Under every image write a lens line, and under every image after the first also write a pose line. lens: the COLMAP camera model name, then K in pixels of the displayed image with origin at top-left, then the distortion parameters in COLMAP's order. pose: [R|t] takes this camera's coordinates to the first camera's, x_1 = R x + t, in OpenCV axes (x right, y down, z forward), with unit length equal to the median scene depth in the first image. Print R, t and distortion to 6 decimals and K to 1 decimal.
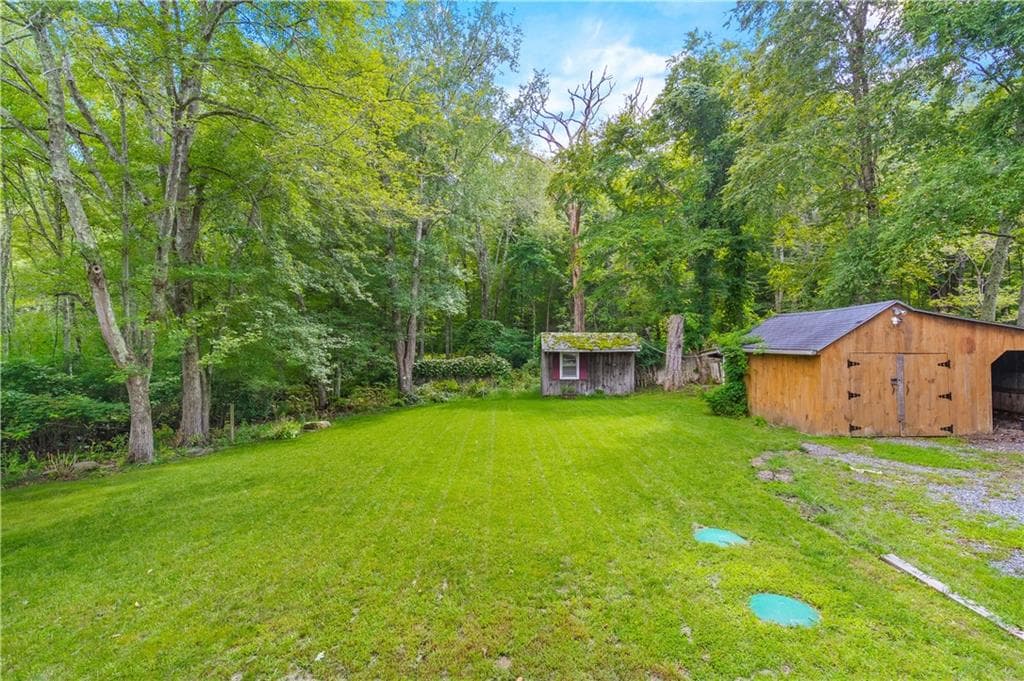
lens RADIAL K [[506.6, 0, 509.4], [0, 506.6, 335.7], [0, 0, 1]] dist [0.010369, 0.002317]
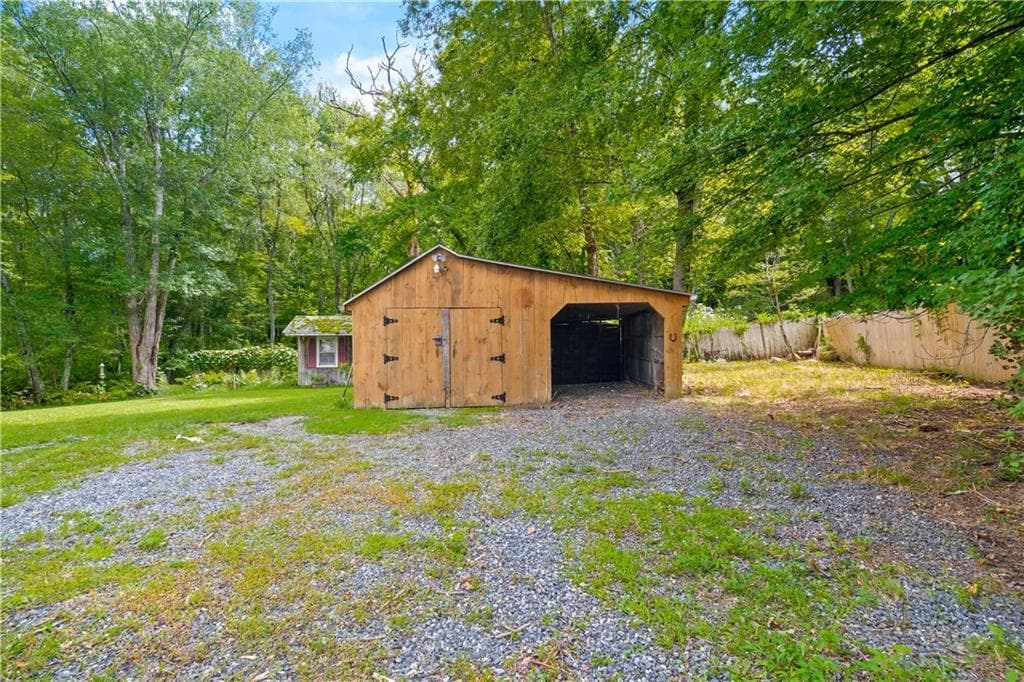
lens RADIAL K [[506.6, 0, 520.2], [0, 506.6, 340.5], [0, 0, 1]] dist [0.010369, 0.002317]
pose [[0.999827, -0.009137, 0.016208, 0.875416], [0.009280, 0.999919, -0.008725, 0.096317], [-0.016127, 0.008874, 0.999831, 0.165858]]
